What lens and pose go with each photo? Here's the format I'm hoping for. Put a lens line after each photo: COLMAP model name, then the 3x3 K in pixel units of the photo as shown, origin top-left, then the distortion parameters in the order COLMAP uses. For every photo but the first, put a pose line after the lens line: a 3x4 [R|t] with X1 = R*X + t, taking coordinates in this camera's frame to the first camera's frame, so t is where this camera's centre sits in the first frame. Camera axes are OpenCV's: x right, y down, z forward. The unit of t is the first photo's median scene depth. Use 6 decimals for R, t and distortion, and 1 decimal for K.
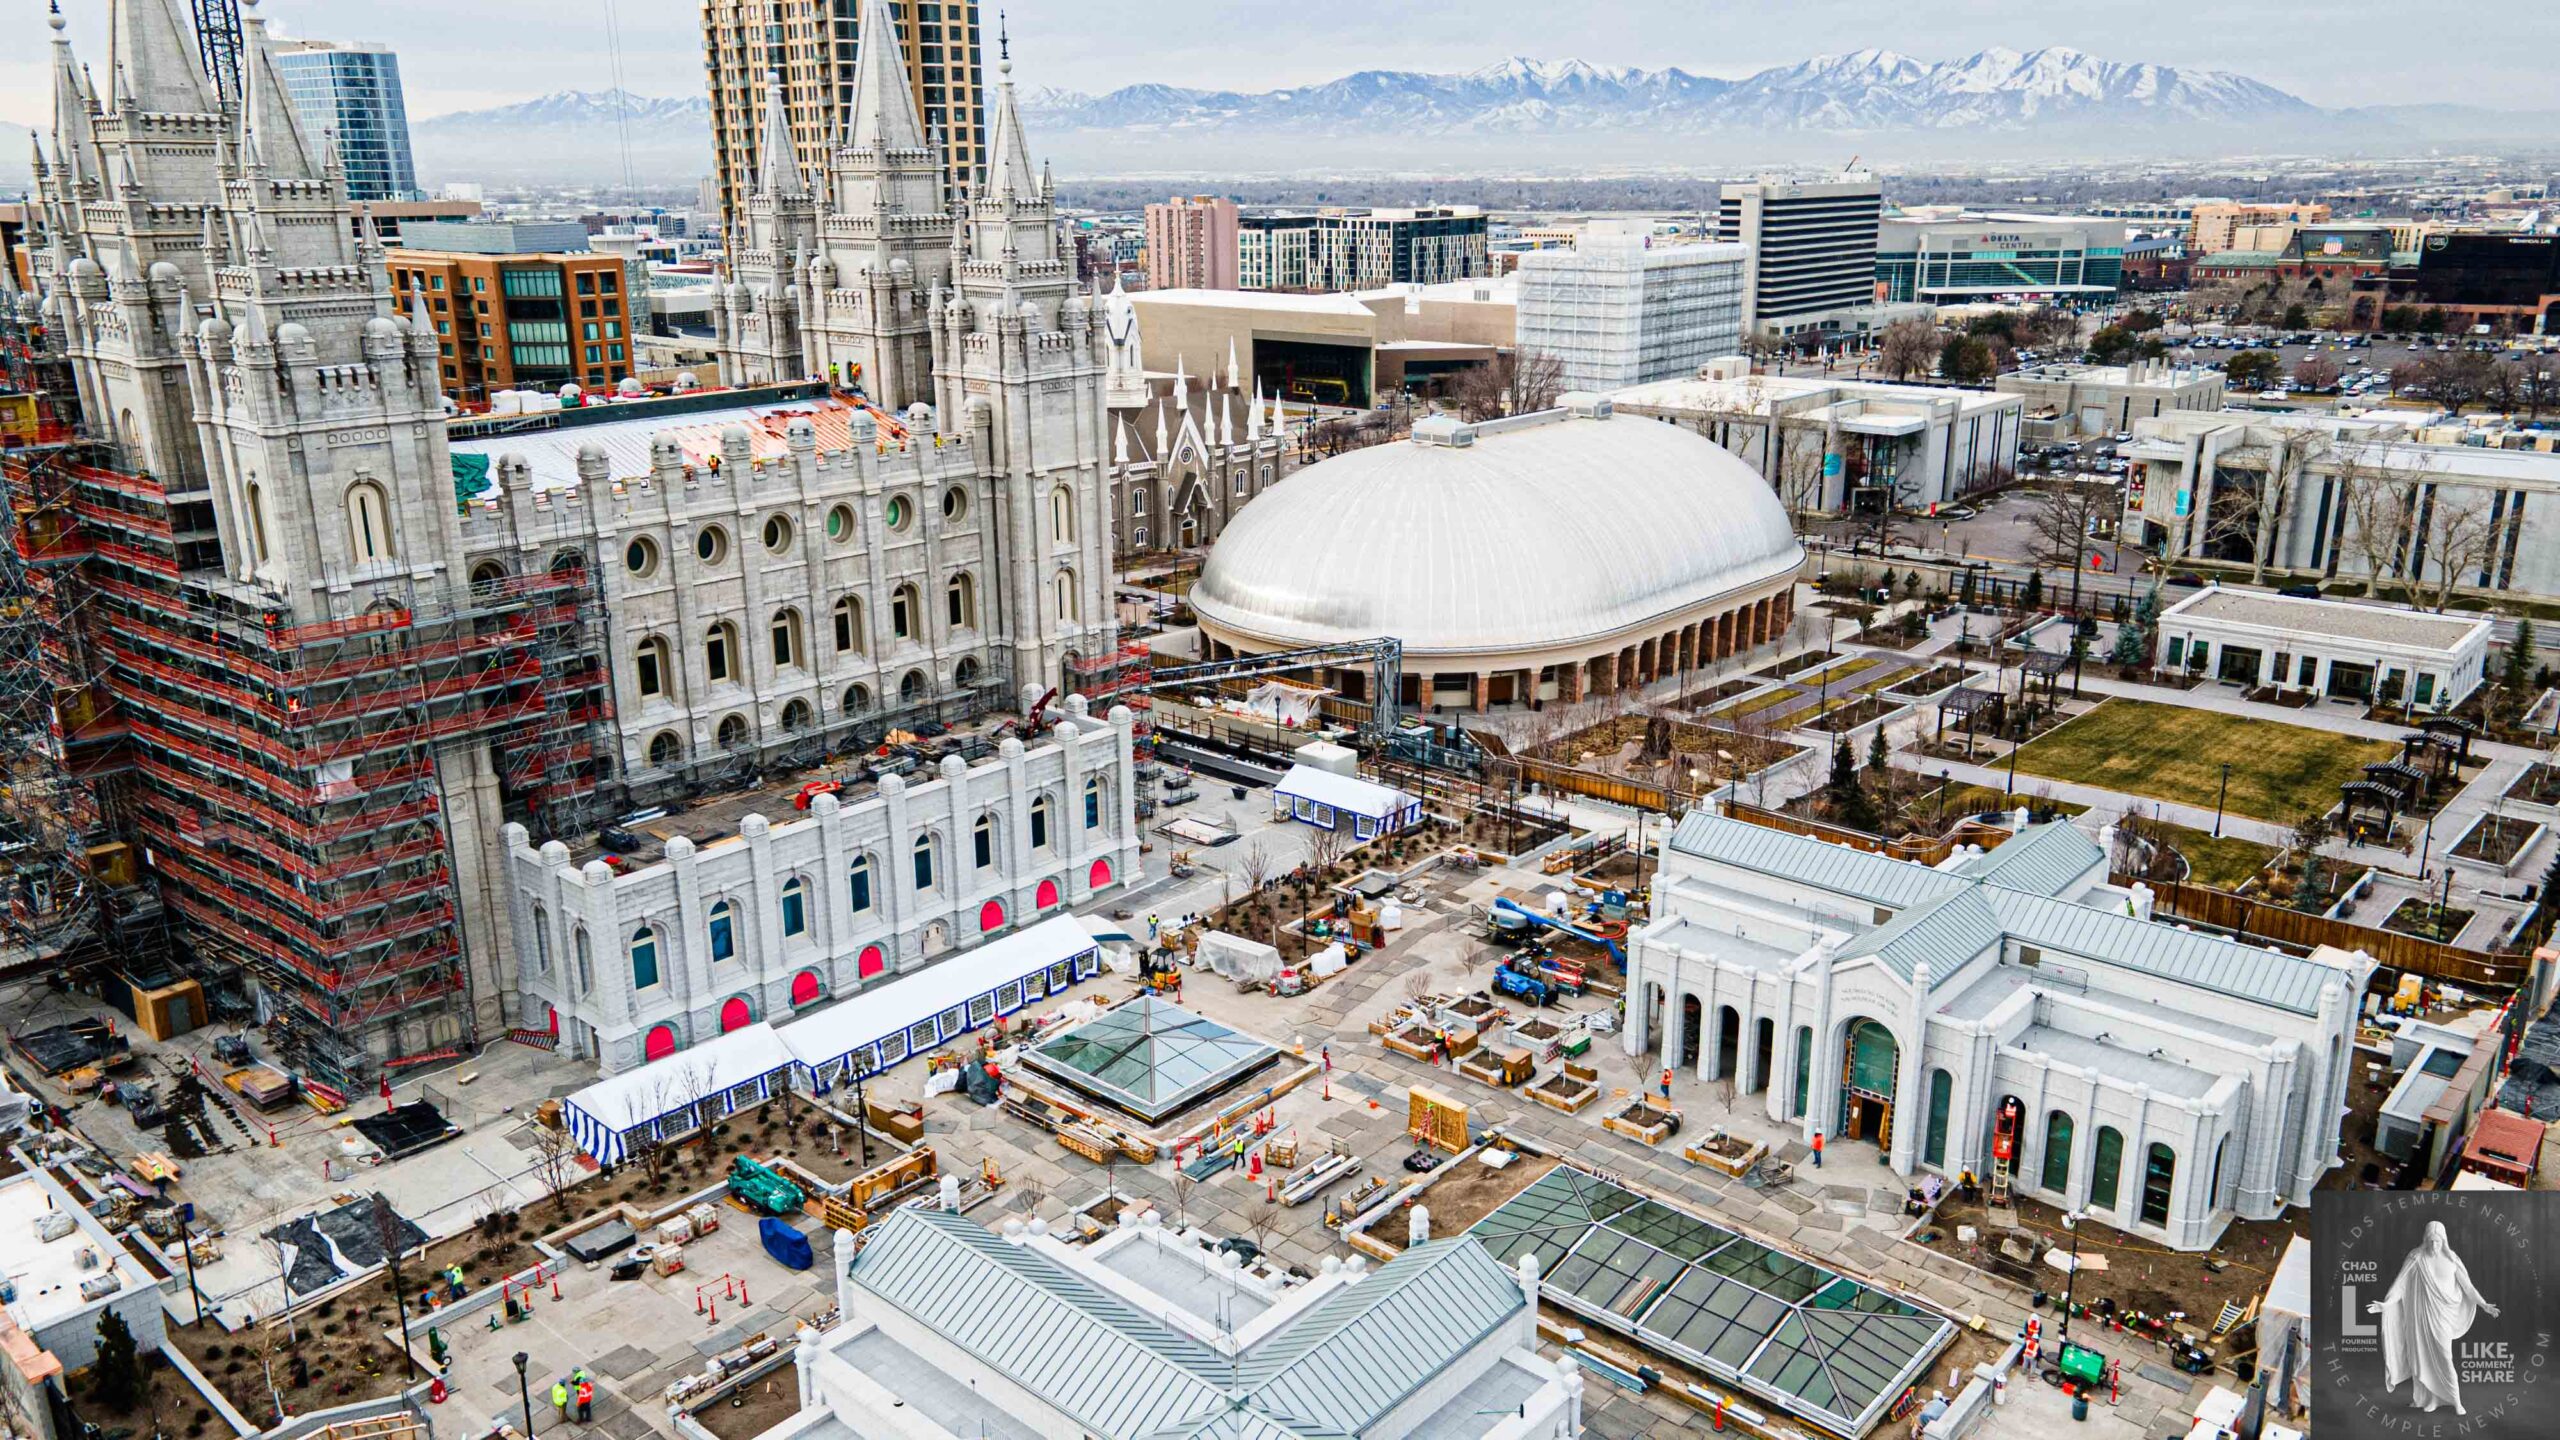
lens RADIAL K [[1867.0, 0, 1275.7], [0, 1867.0, 710.7], [0, 0, 1]] dist [0.022750, 0.037783]
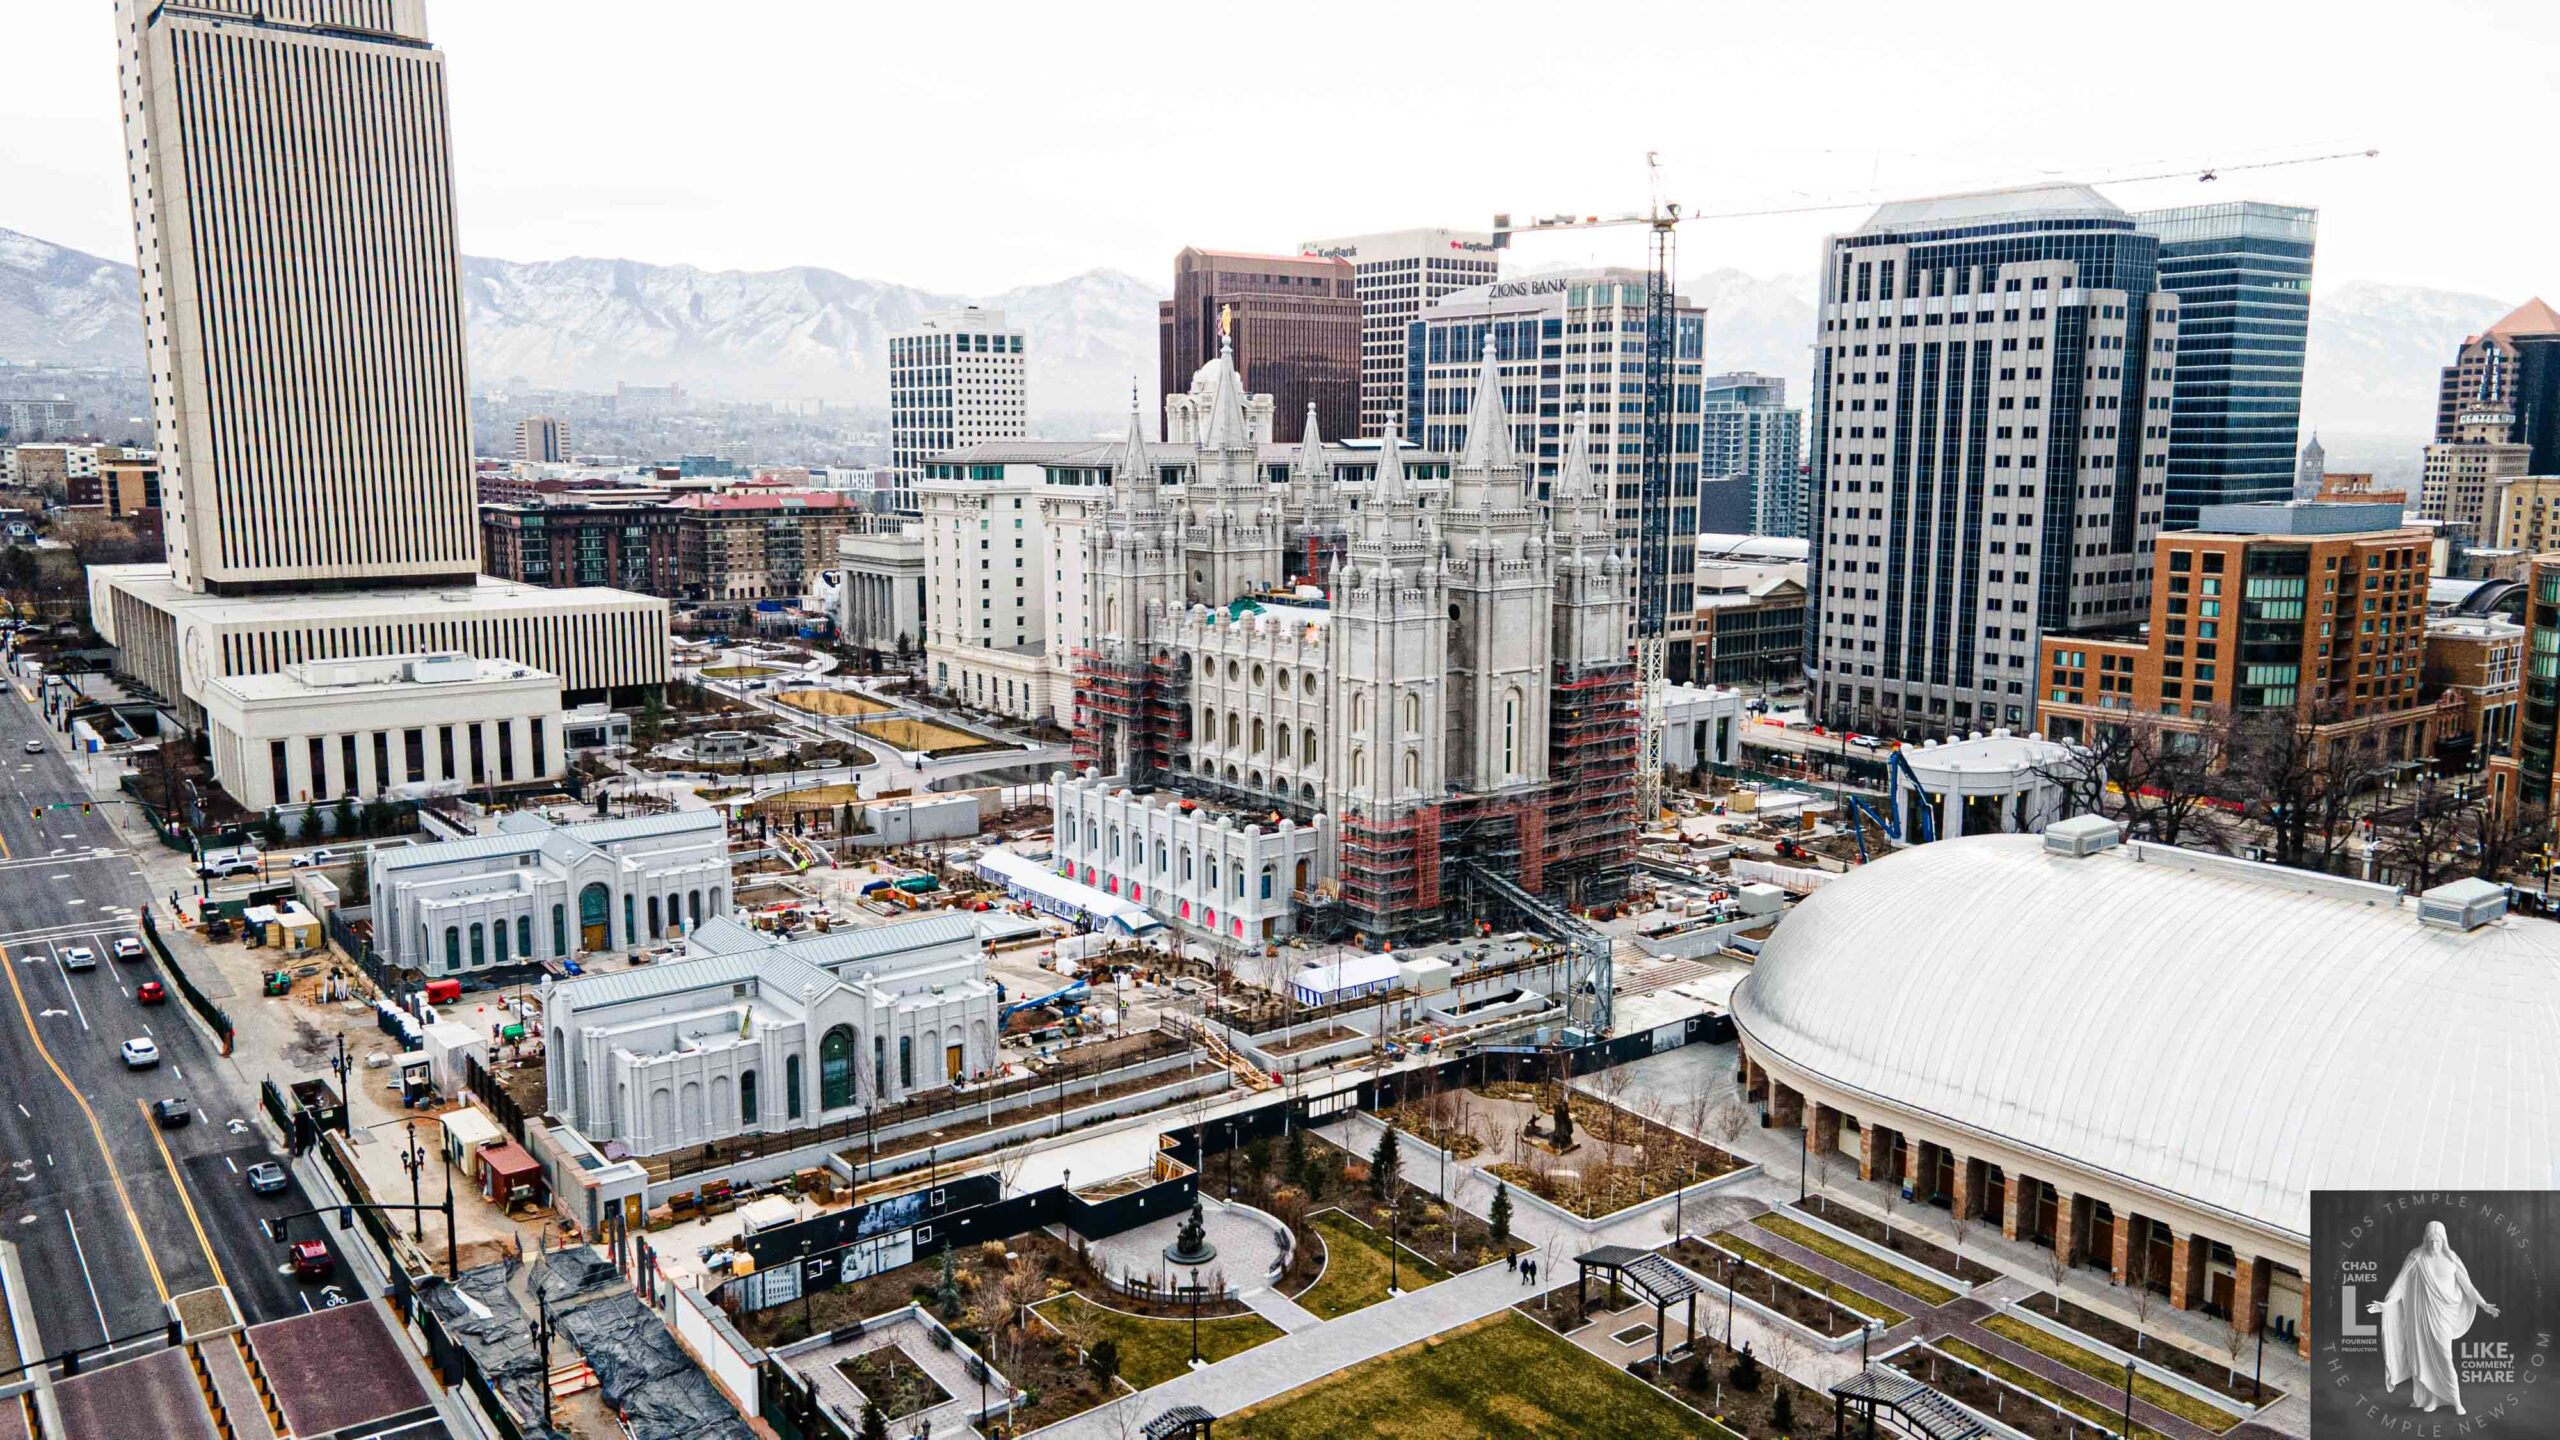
lens RADIAL K [[1867.0, 0, 1276.6], [0, 1867.0, 712.4], [0, 0, 1]] dist [0.022750, 0.037783]
pose [[-0.183724, 0.155133, -0.970659, 1.329833], [-0.278631, 0.938748, 0.202772, -0.389230], [0.942661, 0.307709, -0.129245, 1.155279]]
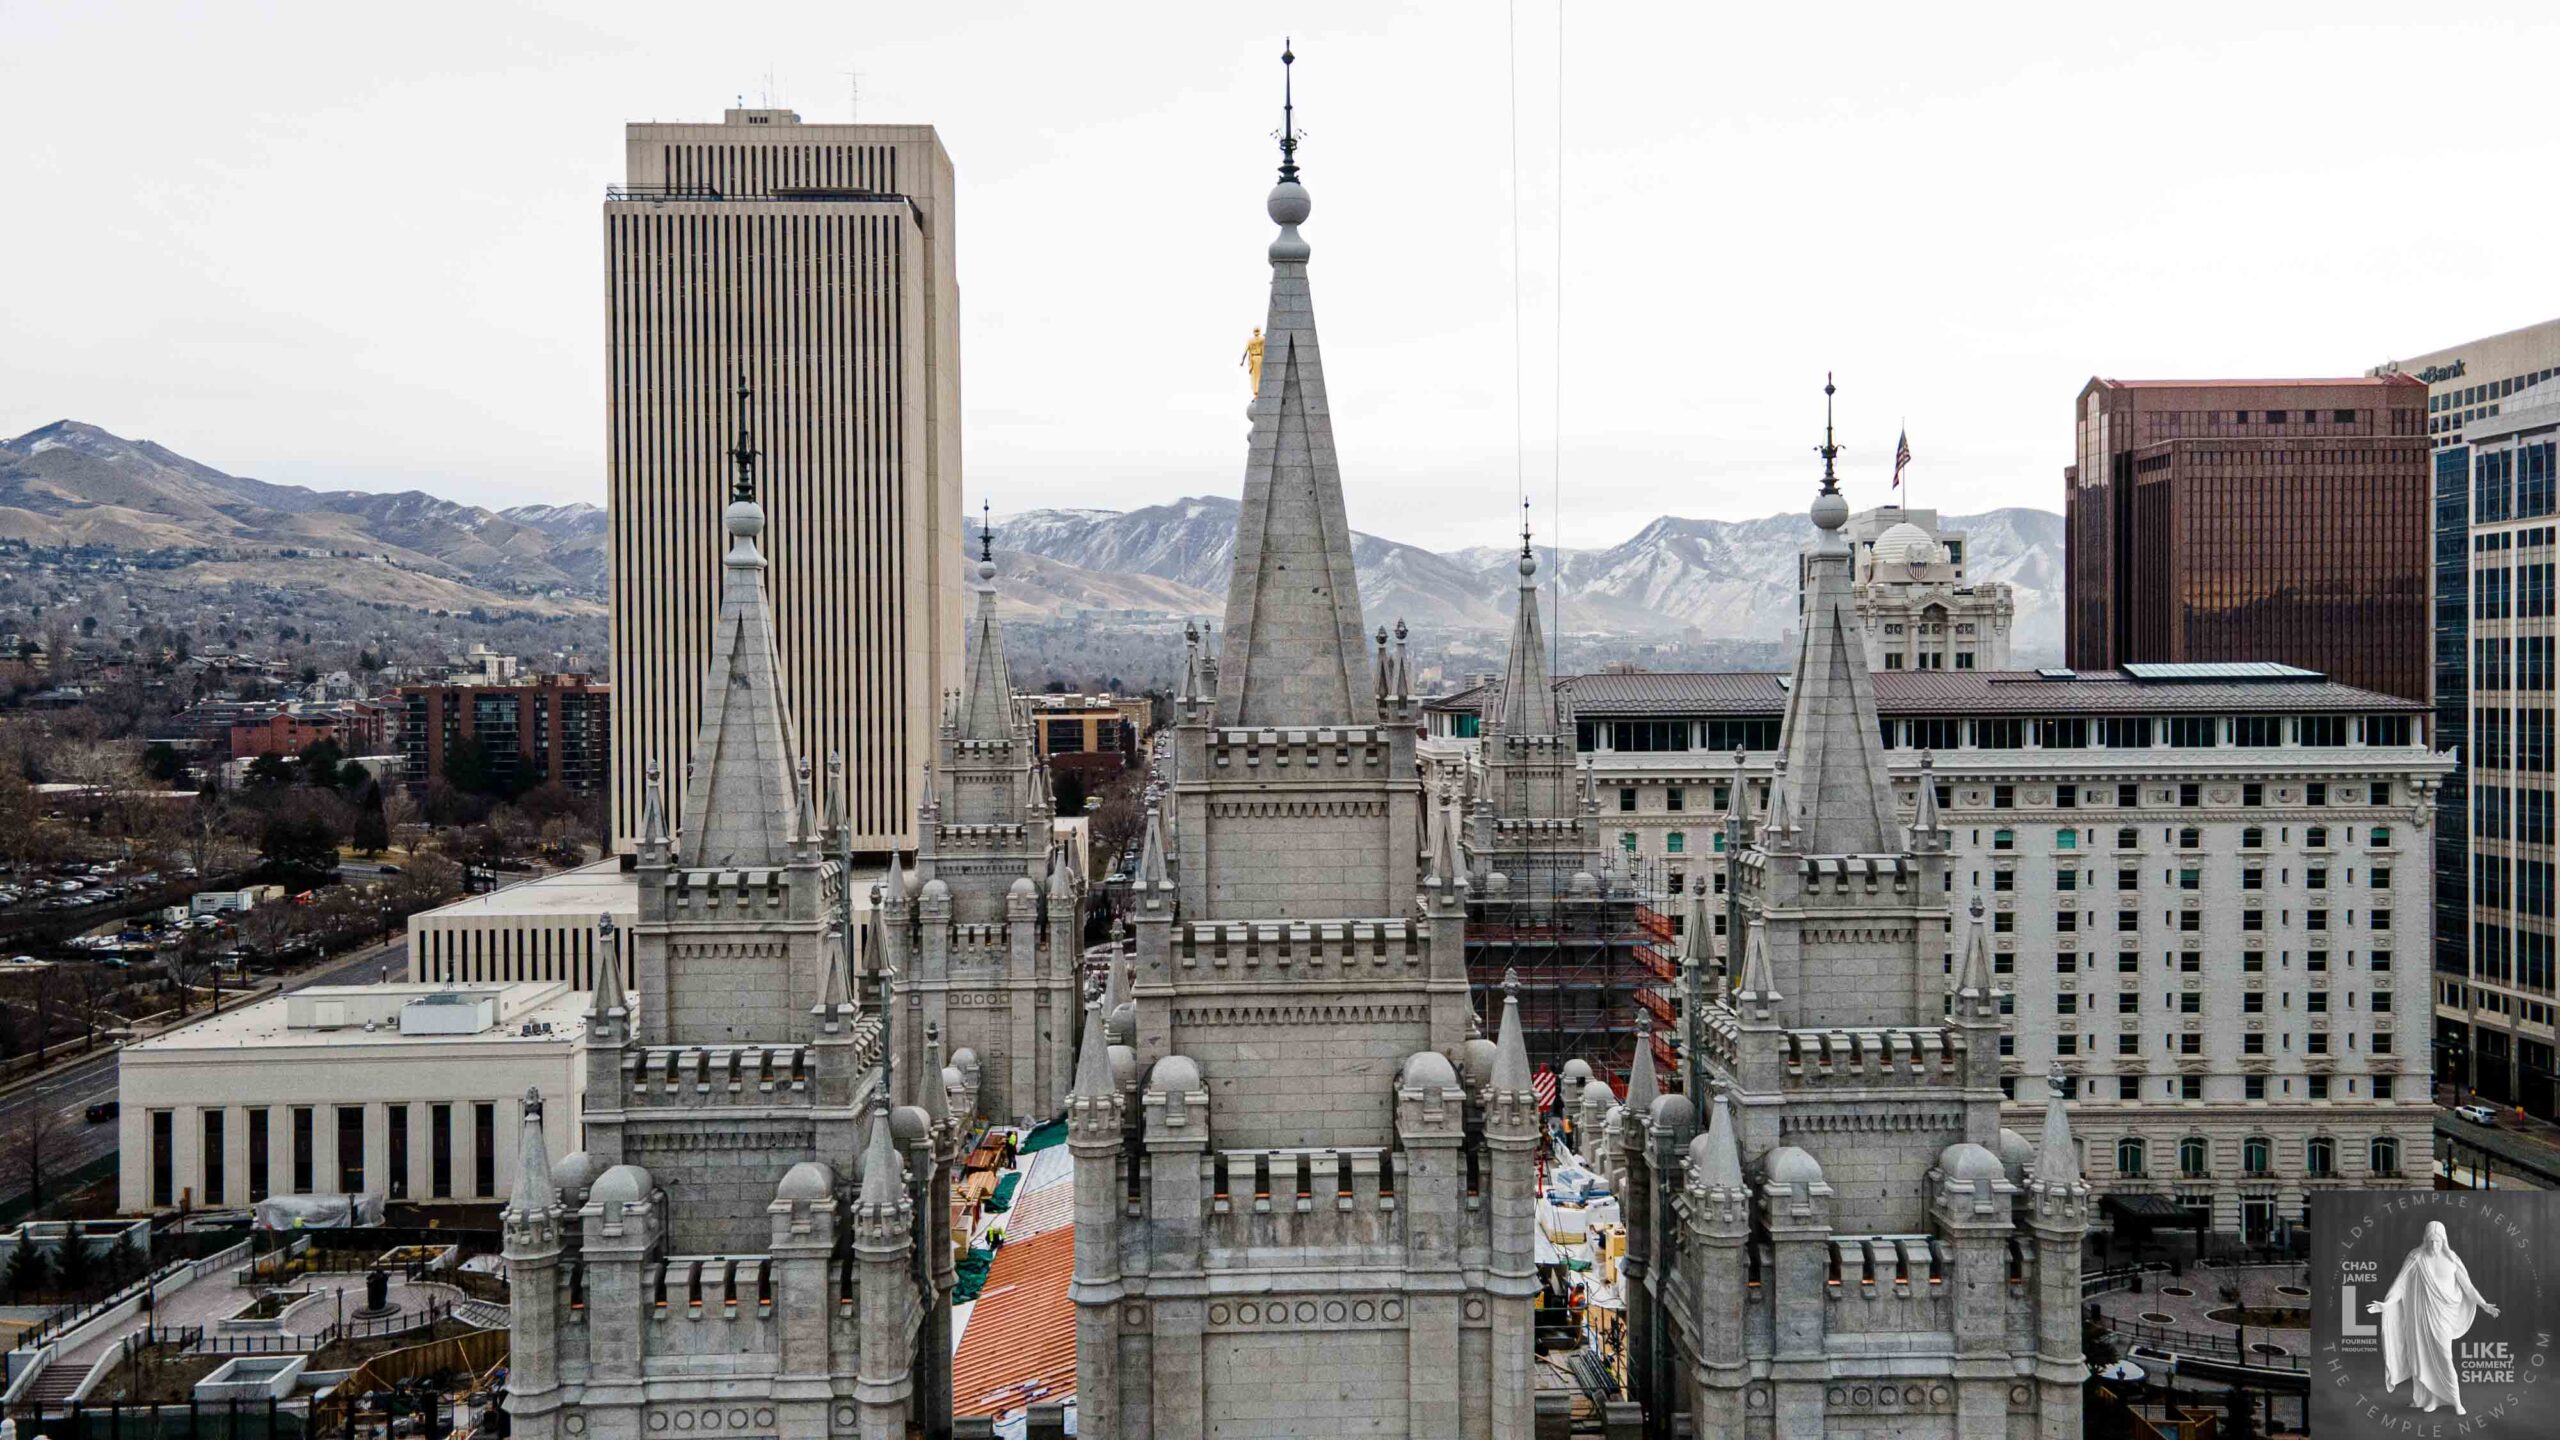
lens RADIAL K [[1867.0, 0, 1273.7], [0, 1867.0, 718.0], [0, 0, 1]] dist [0.022750, 0.037783]
pose [[-0.723326, 0.027792, -0.689947, 0.035156], [-0.182810, 0.955829, 0.230157, -0.401796], [0.665867, 0.292608, -0.686295, 1.306044]]
